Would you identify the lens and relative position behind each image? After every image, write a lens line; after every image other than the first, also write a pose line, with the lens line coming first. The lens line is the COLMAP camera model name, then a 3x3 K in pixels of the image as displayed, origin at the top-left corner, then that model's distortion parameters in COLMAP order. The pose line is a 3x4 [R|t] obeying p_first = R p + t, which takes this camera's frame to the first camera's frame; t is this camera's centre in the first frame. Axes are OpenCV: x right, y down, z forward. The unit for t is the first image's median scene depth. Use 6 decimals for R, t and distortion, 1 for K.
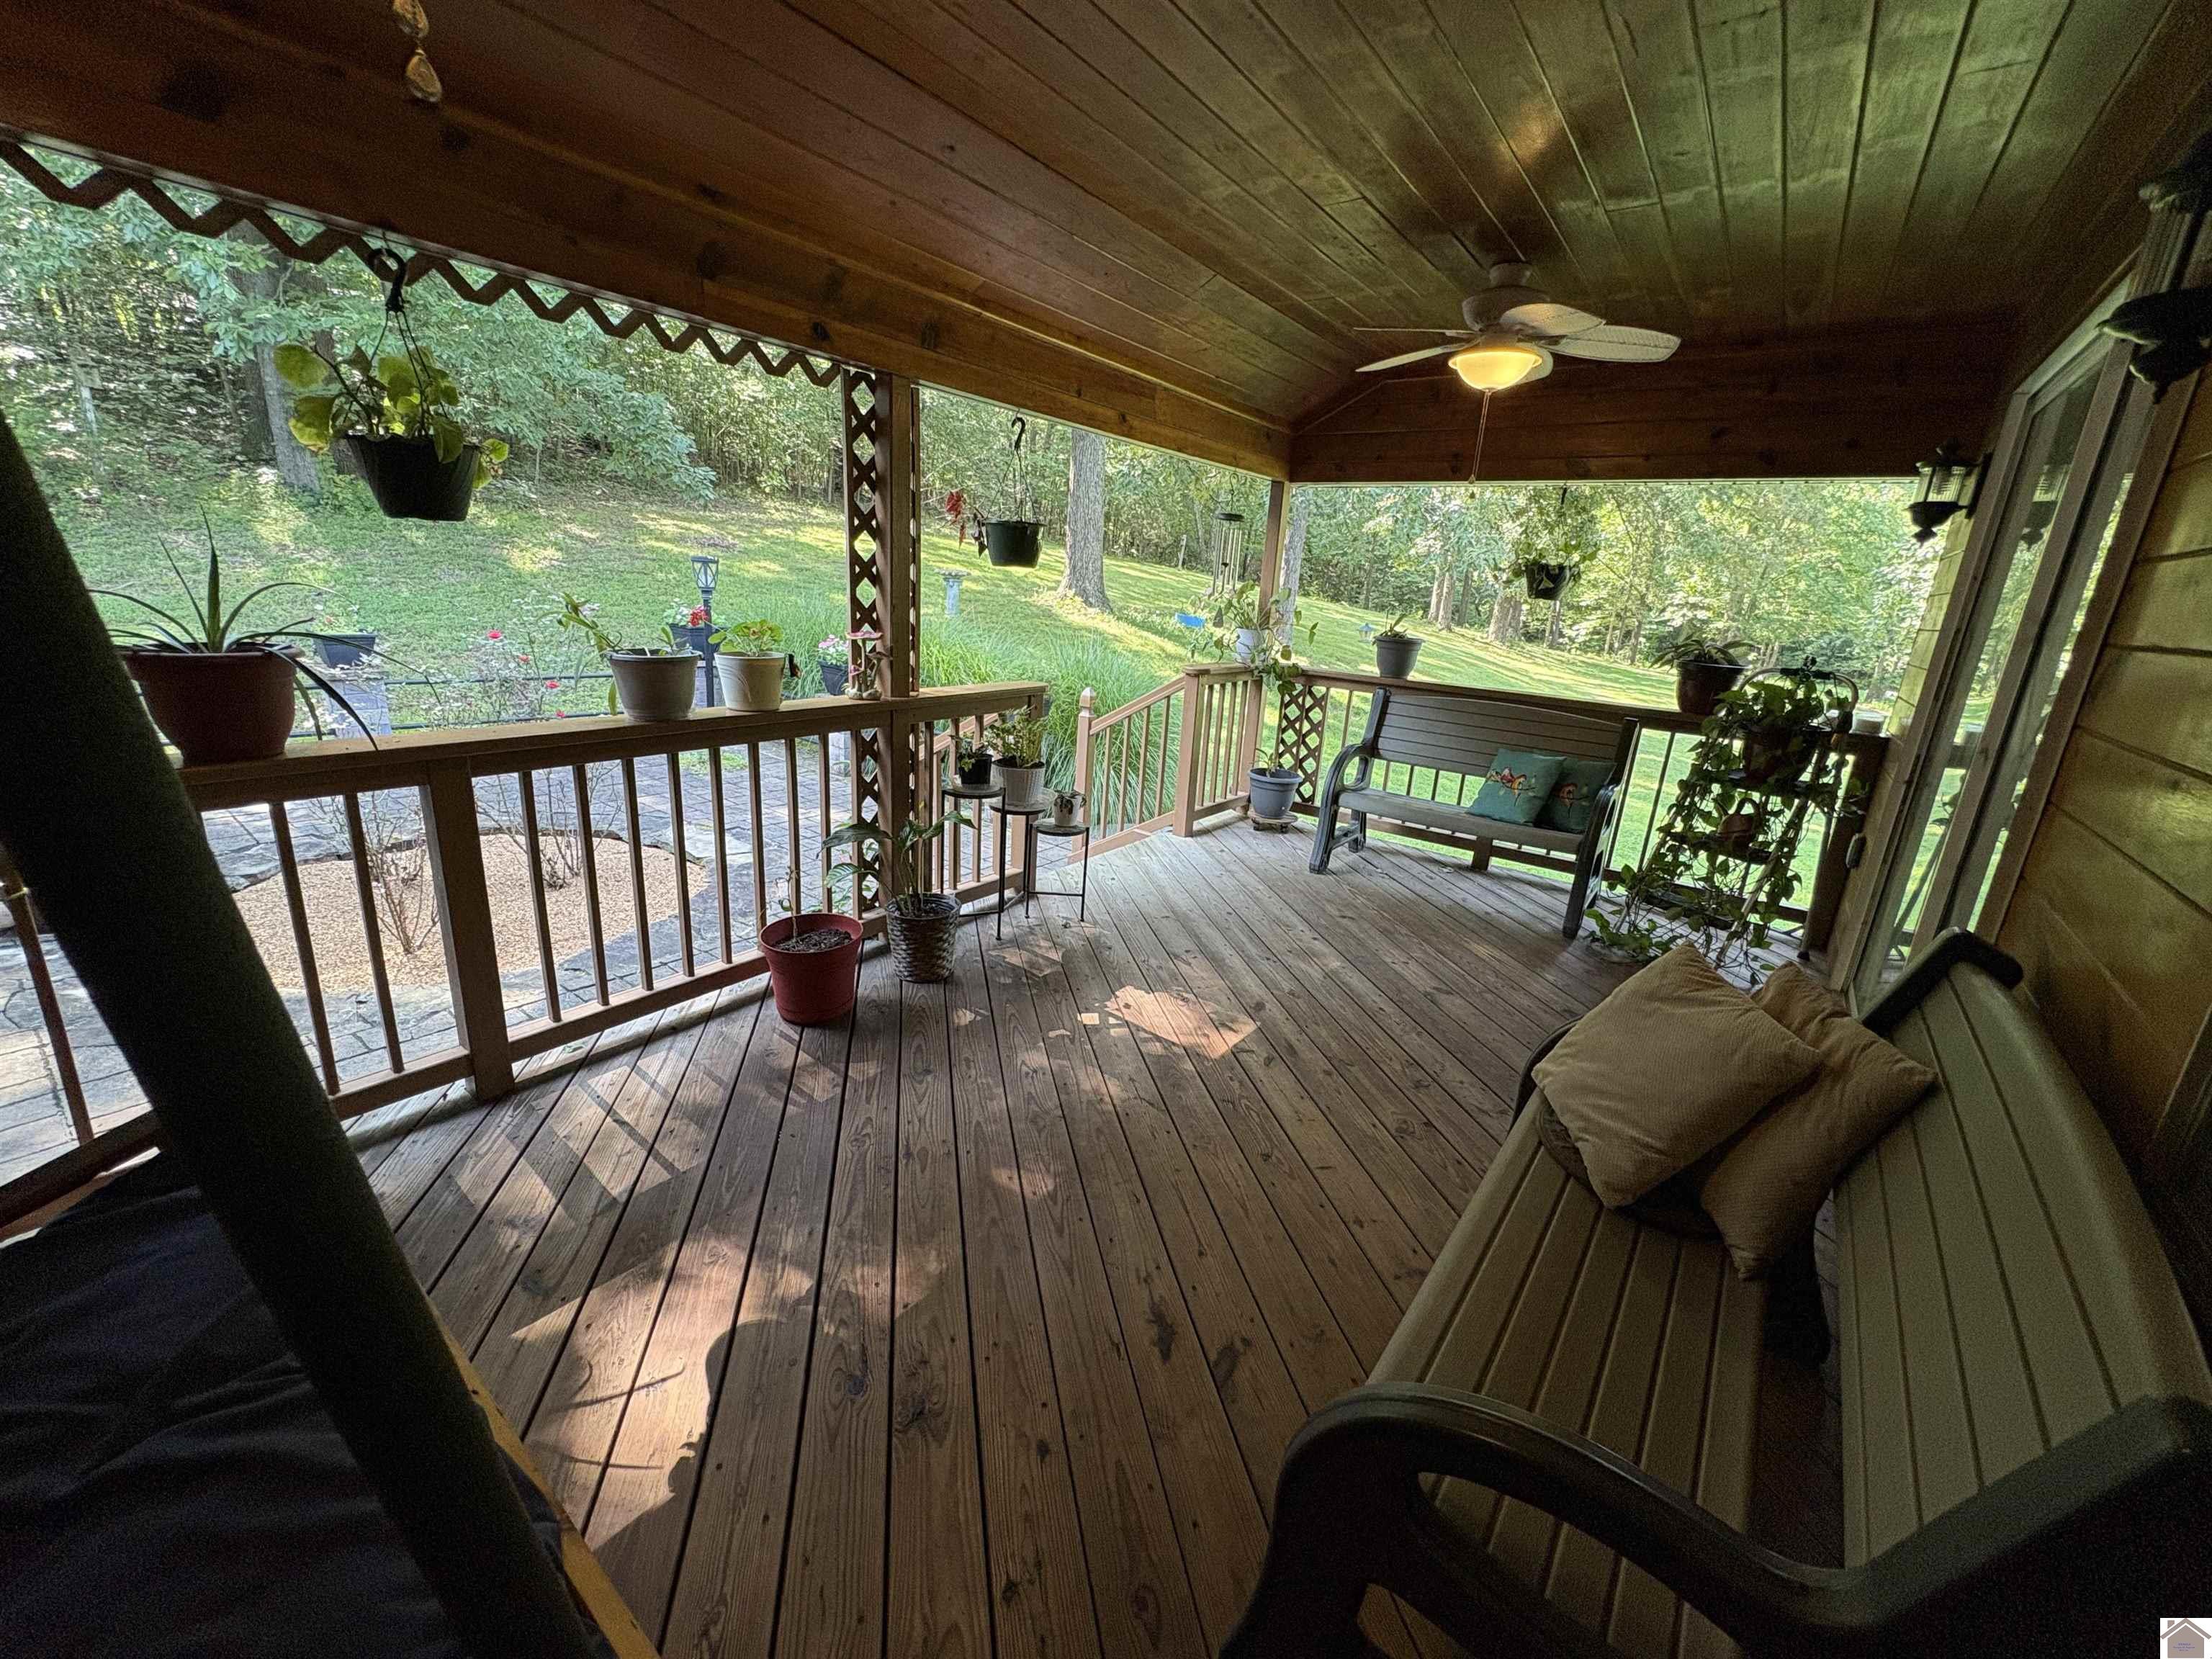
lens RADIAL K [[880.4, 0, 1105.9], [0, 880.4, 822.2], [0, 0, 1]] dist [-0.000730, 0.000476]
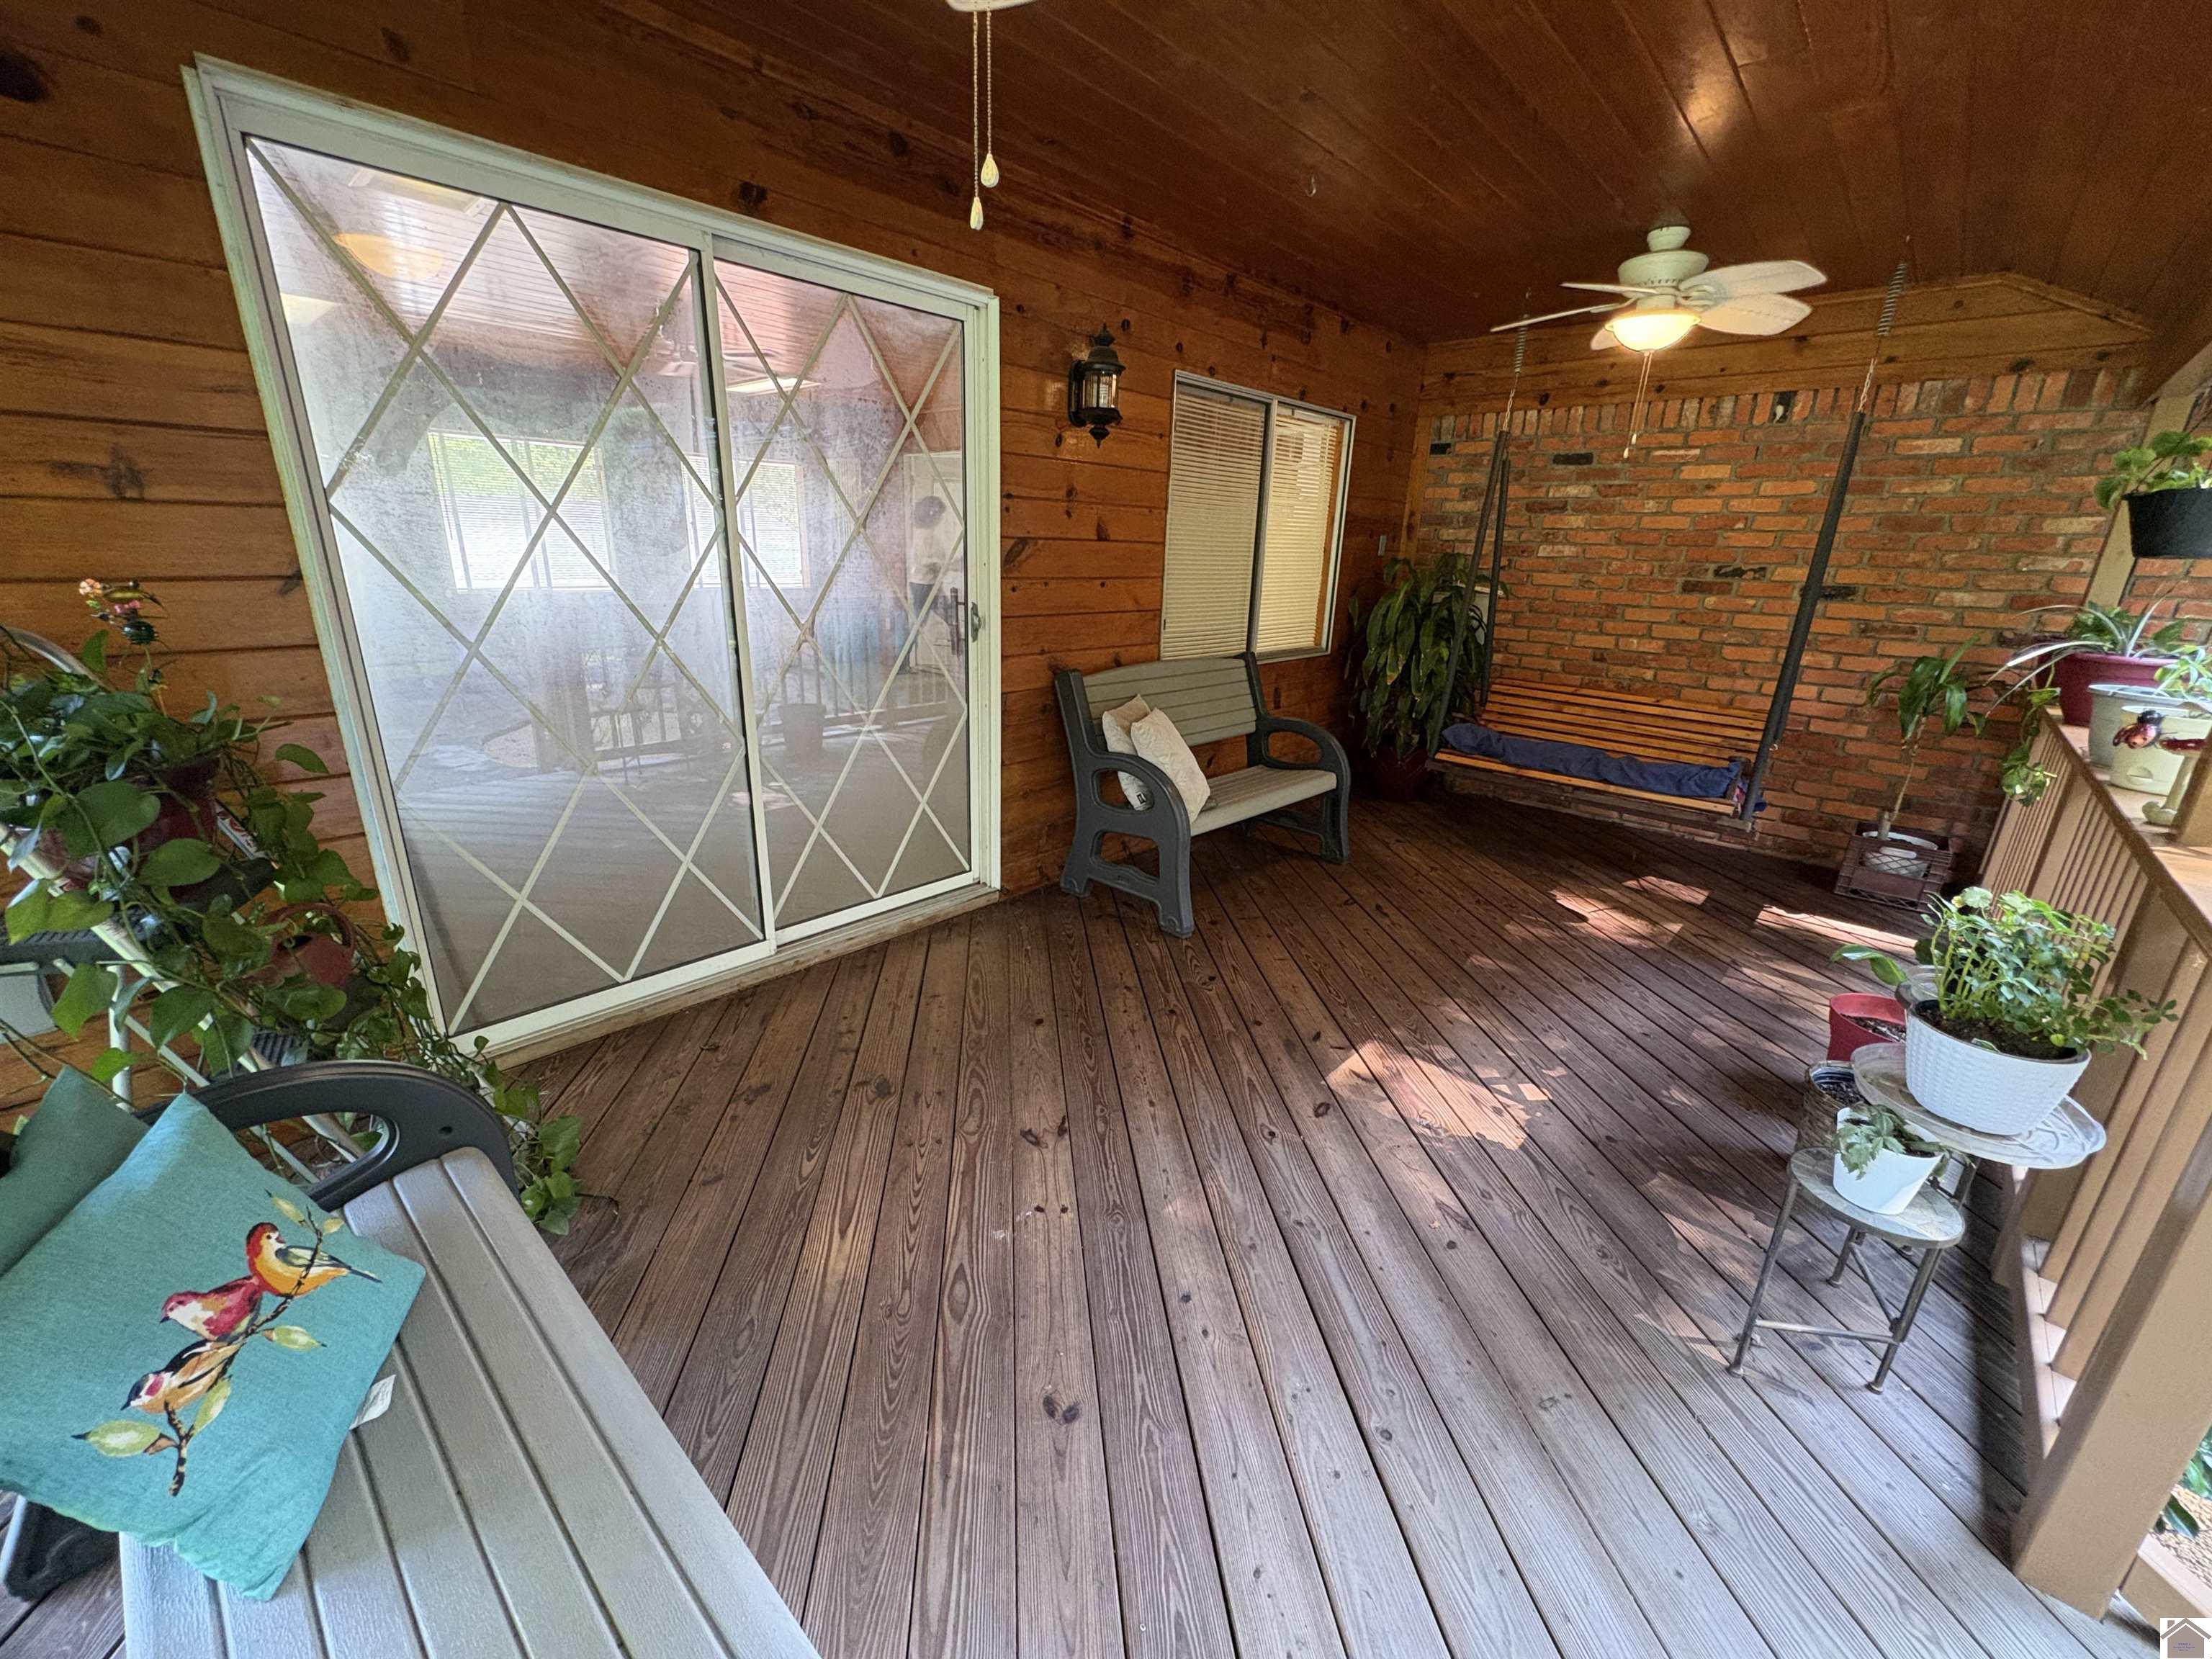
lens RADIAL K [[880.4, 0, 1109.9], [0, 880.4, 835.7], [0, 0, 1]] dist [-0.000730, 0.000476]
pose [[-0.990820, -0.117370, 0.067086, 0.358528], [-0.060105, 0.826943, 0.559064, -0.428203], [-0.121093, 0.549900, -0.826406, 1.642139]]
